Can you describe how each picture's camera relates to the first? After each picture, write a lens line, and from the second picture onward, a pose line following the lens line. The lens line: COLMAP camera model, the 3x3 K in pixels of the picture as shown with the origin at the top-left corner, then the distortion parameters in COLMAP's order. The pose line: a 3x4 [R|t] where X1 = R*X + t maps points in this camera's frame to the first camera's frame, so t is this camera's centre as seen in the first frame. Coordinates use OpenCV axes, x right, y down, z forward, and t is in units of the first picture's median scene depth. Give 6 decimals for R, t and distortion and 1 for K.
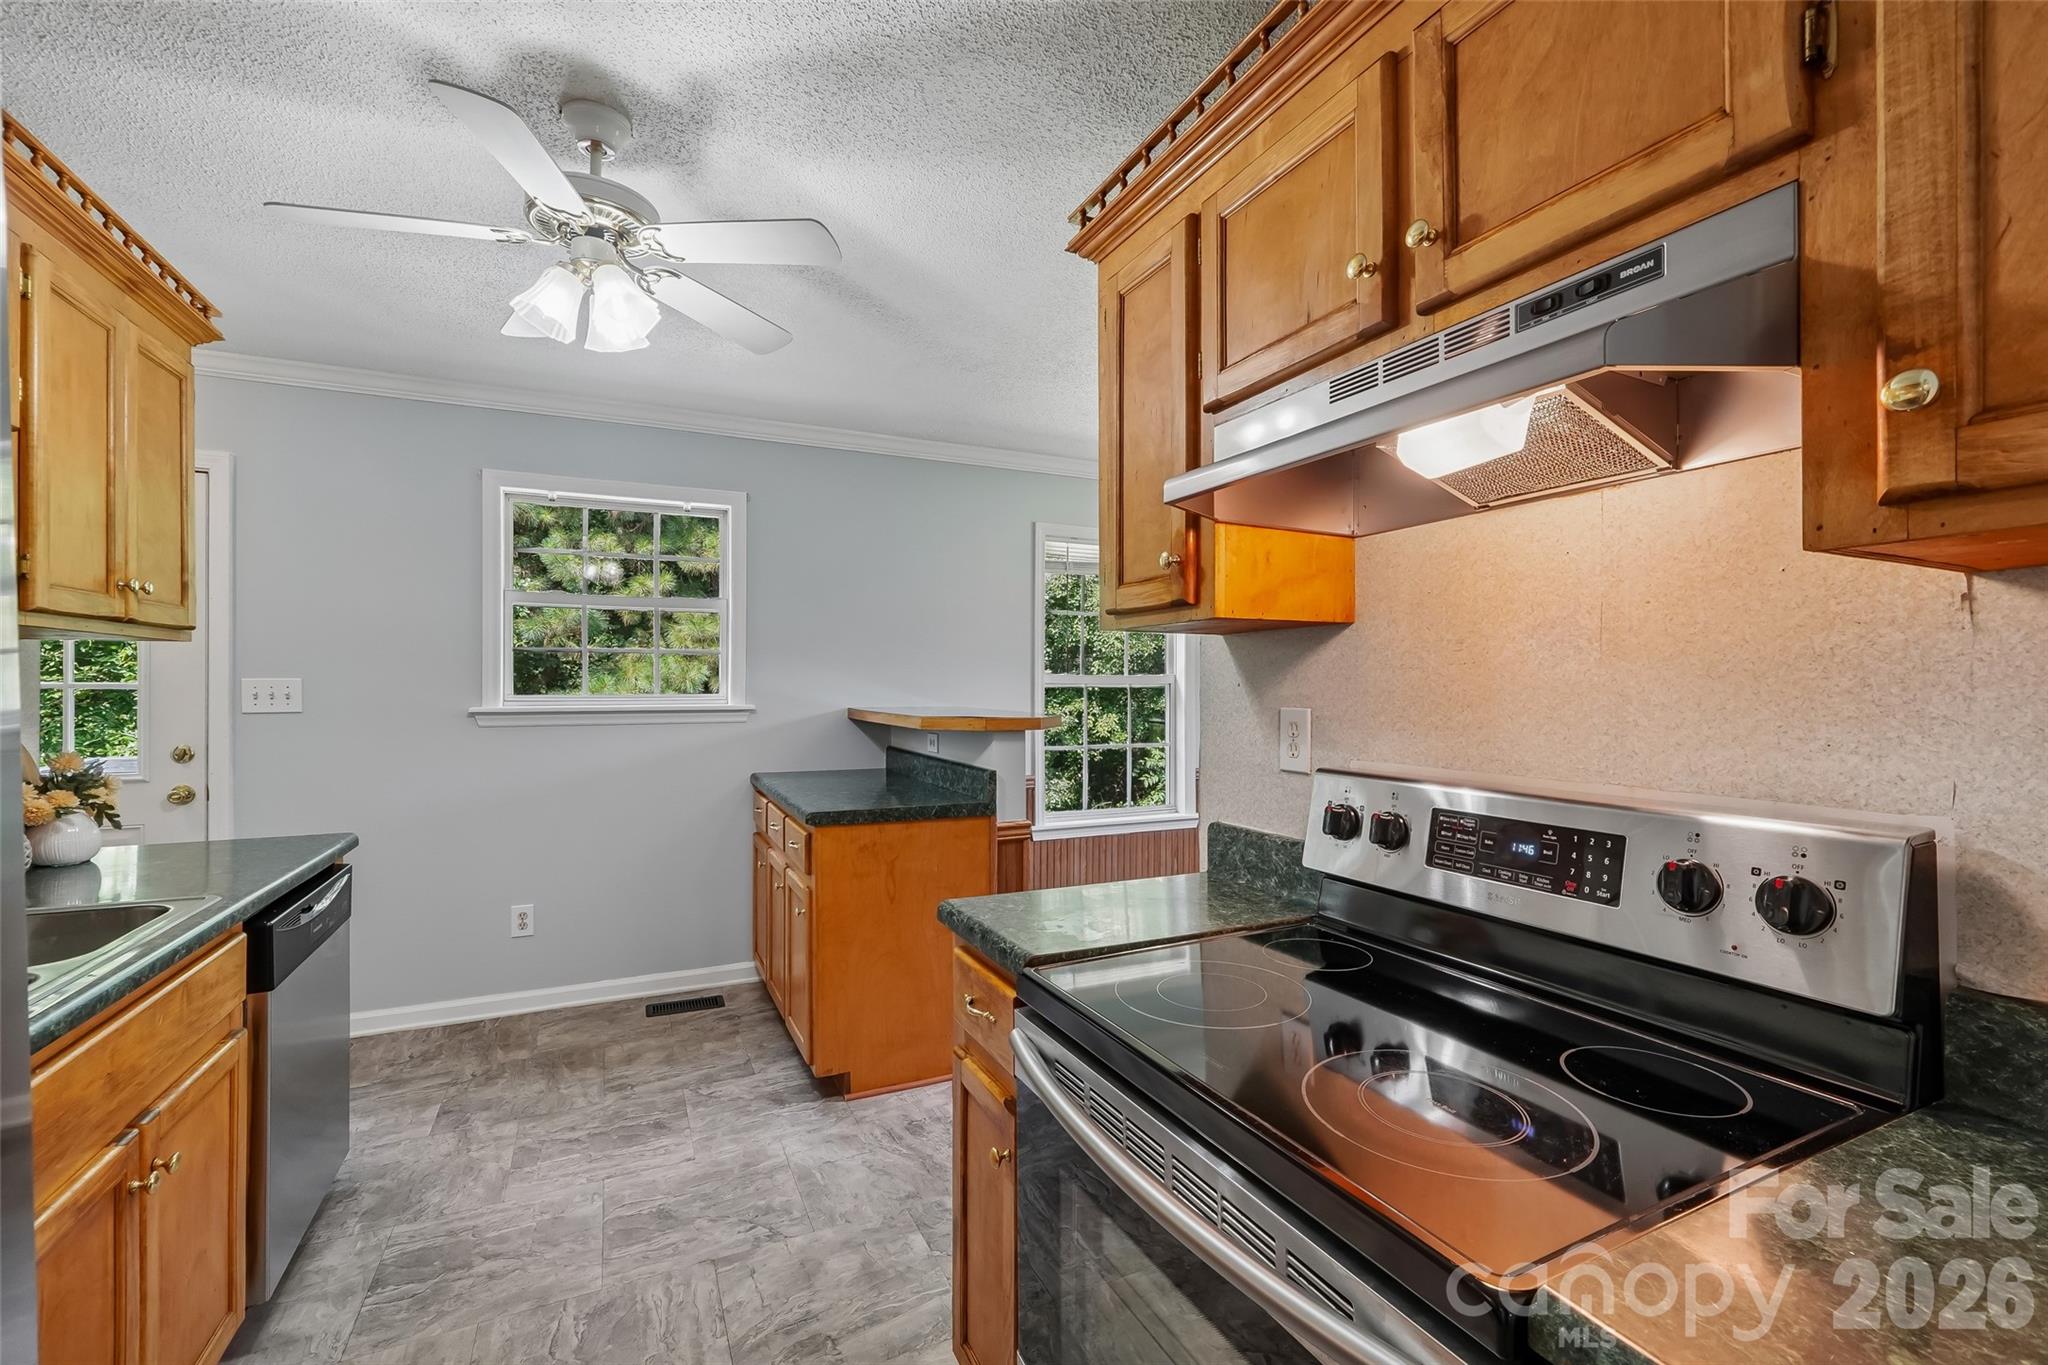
lens RADIAL K [[889.4, 0, 1024.0], [0, 889.4, 682.5], [0, 0, 1]] dist [0.018761, 0.000089]
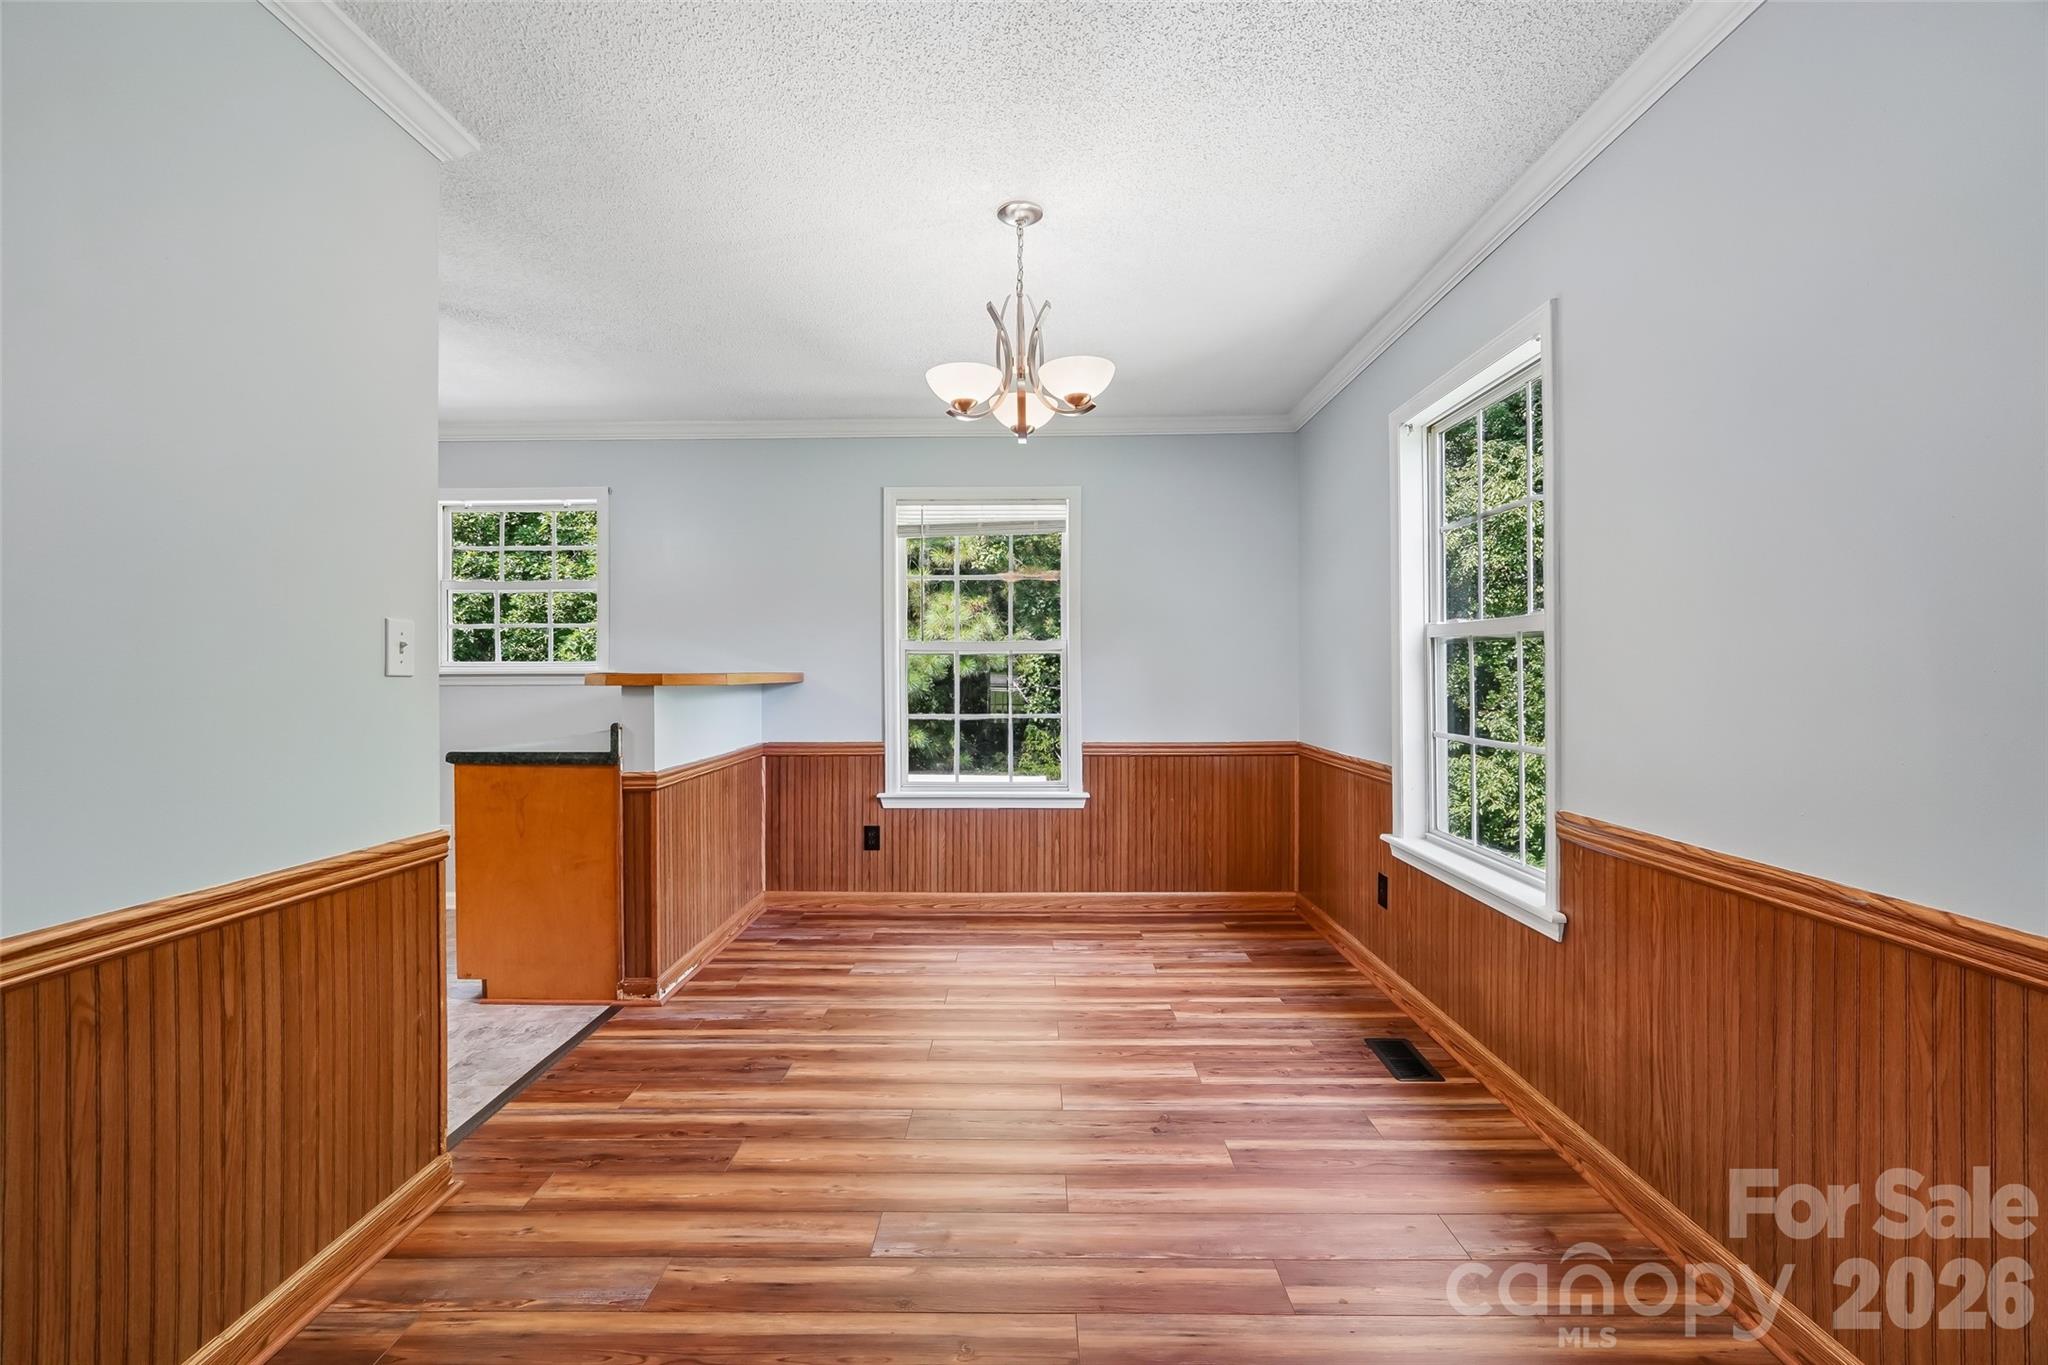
lens RADIAL K [[900.0, 0, 1022.0], [0, 900.0, 660.5], [0, 0, 1]] dist [0.001561, 0.000381]
pose [[0.892675, -0.013500, -0.450499, 0.943048], [0.005555, 0.999805, -0.018953, 0.051453], [0.450667, 0.014416, 0.892576, 0.275328]]
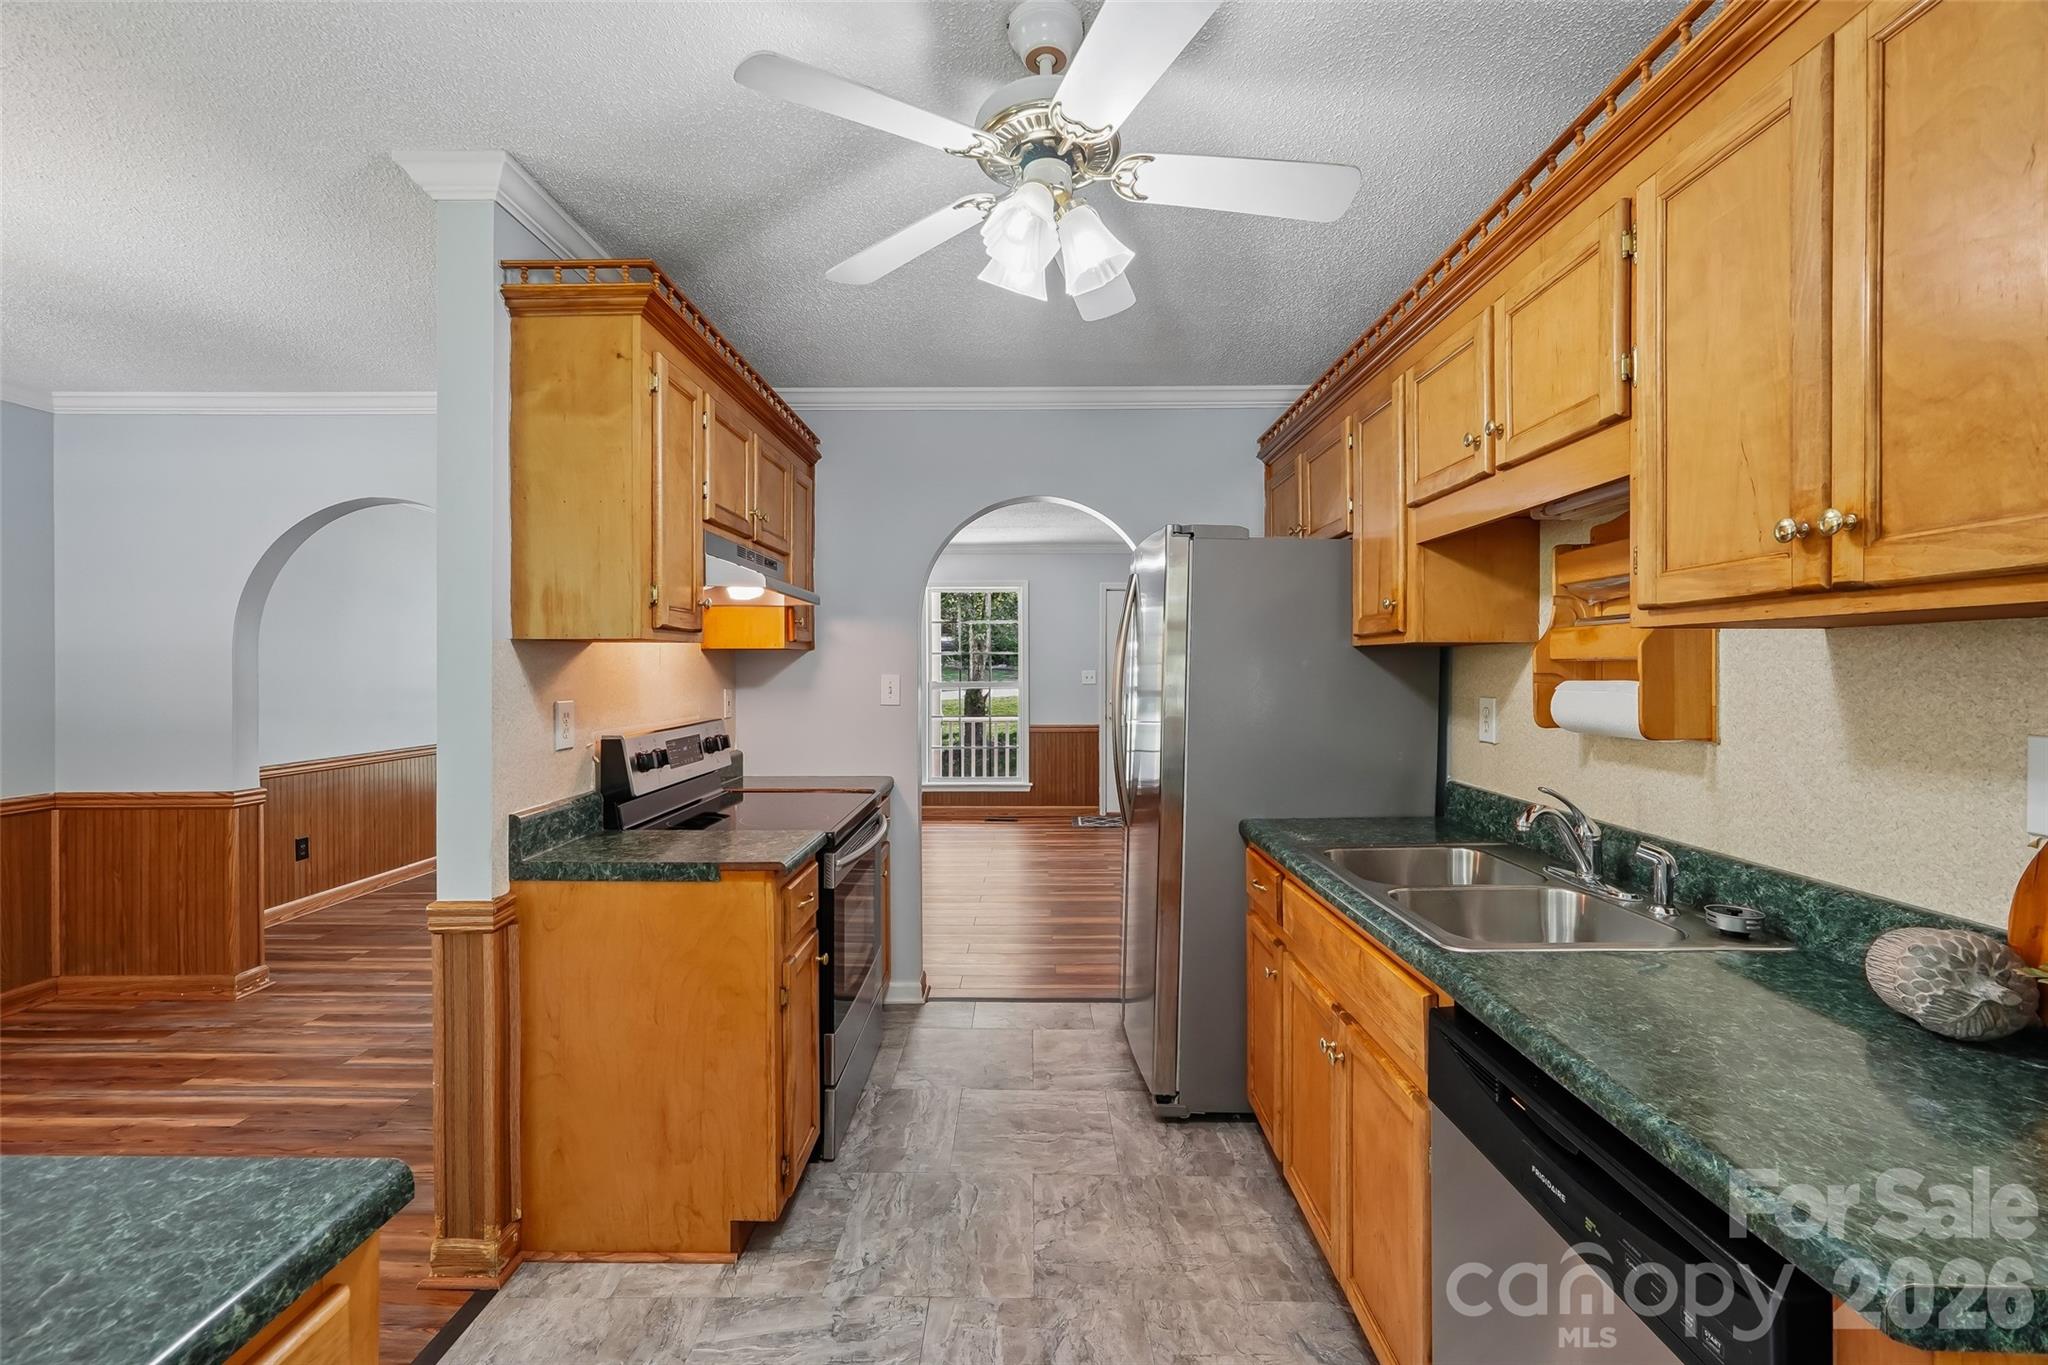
lens RADIAL K [[860.3, 0, 1023.6], [0, 860.3, 677.5], [0, 0, 1]] dist [-0.018208, 0.007169]
pose [[-0.903608, -0.007306, 0.428297, -0.524150], [-0.004240, 0.999958, 0.008112, -0.011328], [-0.428338, 0.005515, -0.903602, 1.138193]]
